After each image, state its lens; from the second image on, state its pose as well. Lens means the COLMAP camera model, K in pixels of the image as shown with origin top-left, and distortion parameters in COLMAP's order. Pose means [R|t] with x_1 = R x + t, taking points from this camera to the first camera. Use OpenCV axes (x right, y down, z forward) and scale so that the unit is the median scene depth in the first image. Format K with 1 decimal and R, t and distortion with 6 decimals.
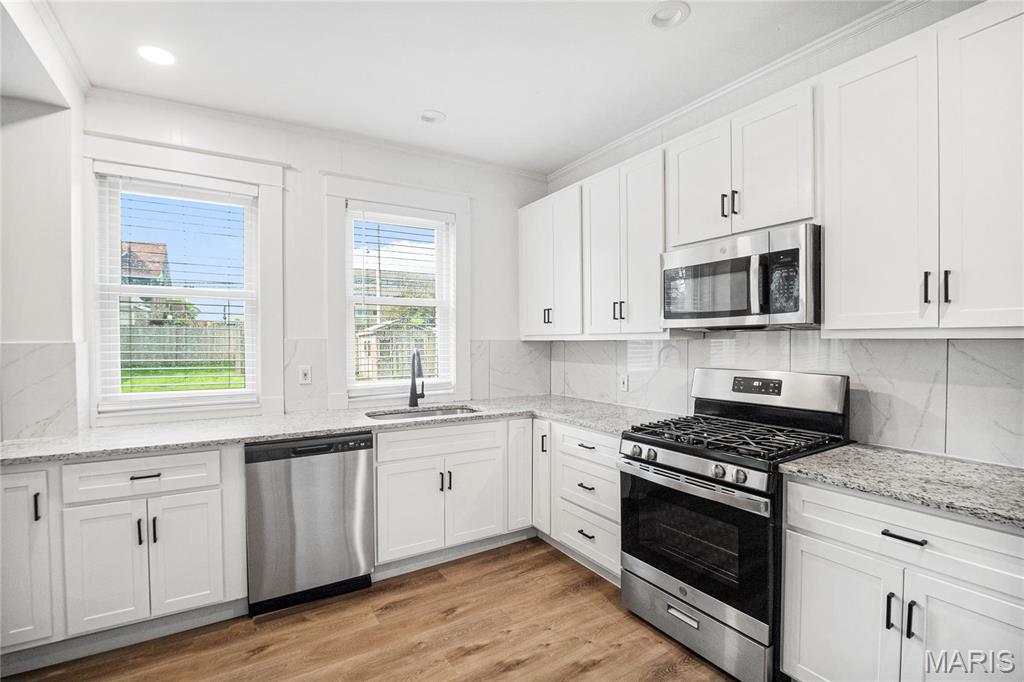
lens RADIAL K [[456.9, 0, 512.9], [0, 456.9, 352.6], [0, 0, 1]] dist [-0.021189, -0.000894]
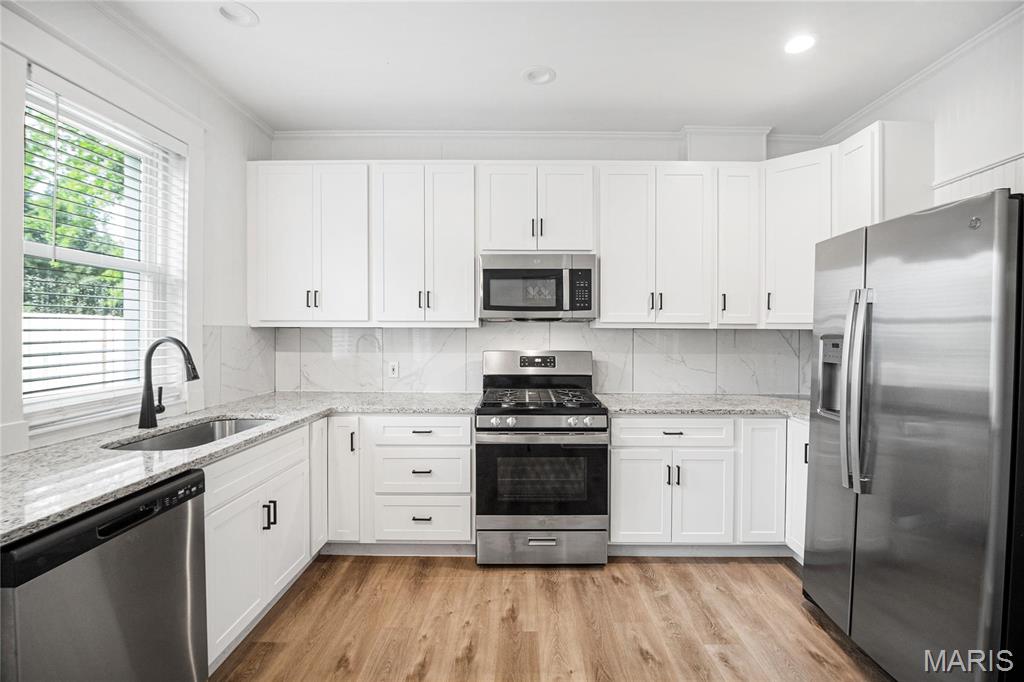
lens RADIAL K [[456.9, 0, 521.6], [0, 456.9, 332.1], [0, 0, 1]] dist [-0.021189, -0.000894]
pose [[0.533009, 0.002525, 0.846106, -0.630053], [0.015047, 0.999809, -0.012463, -0.000140], [-0.845976, 0.019374, 0.532870, 0.290075]]
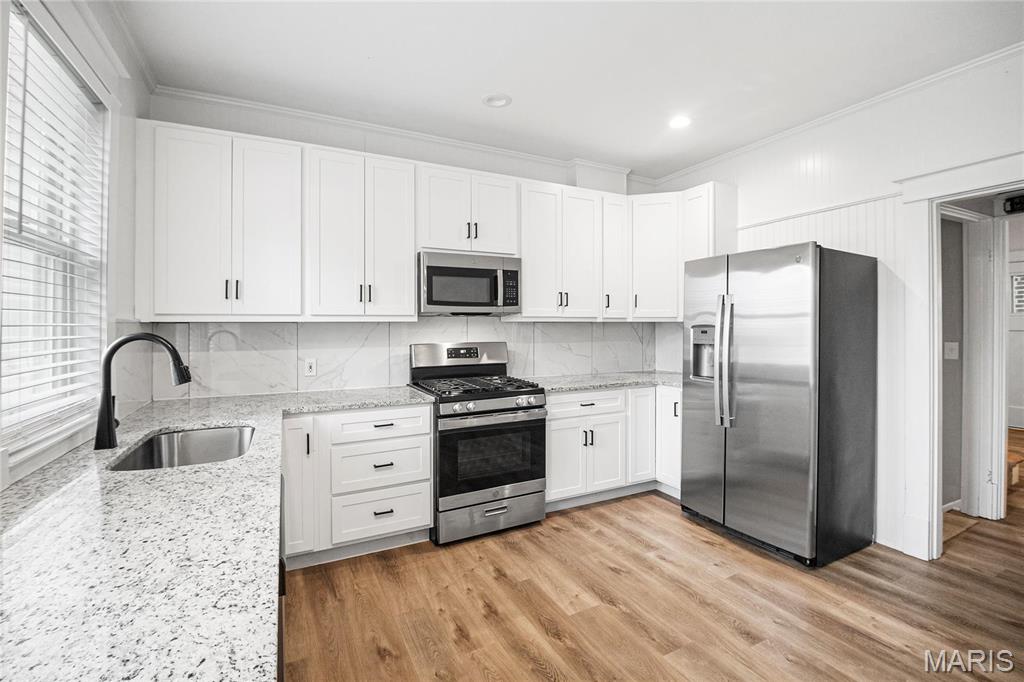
lens RADIAL K [[456.9, 0, 521.8], [0, 456.9, 323.6], [0, 0, 1]] dist [-0.021189, -0.000894]
pose [[0.077773, 0.008774, 0.996932, -0.904138], [0.029259, 0.999510, -0.011079, -0.000843], [-0.996542, 0.030031, 0.077478, 0.657501]]
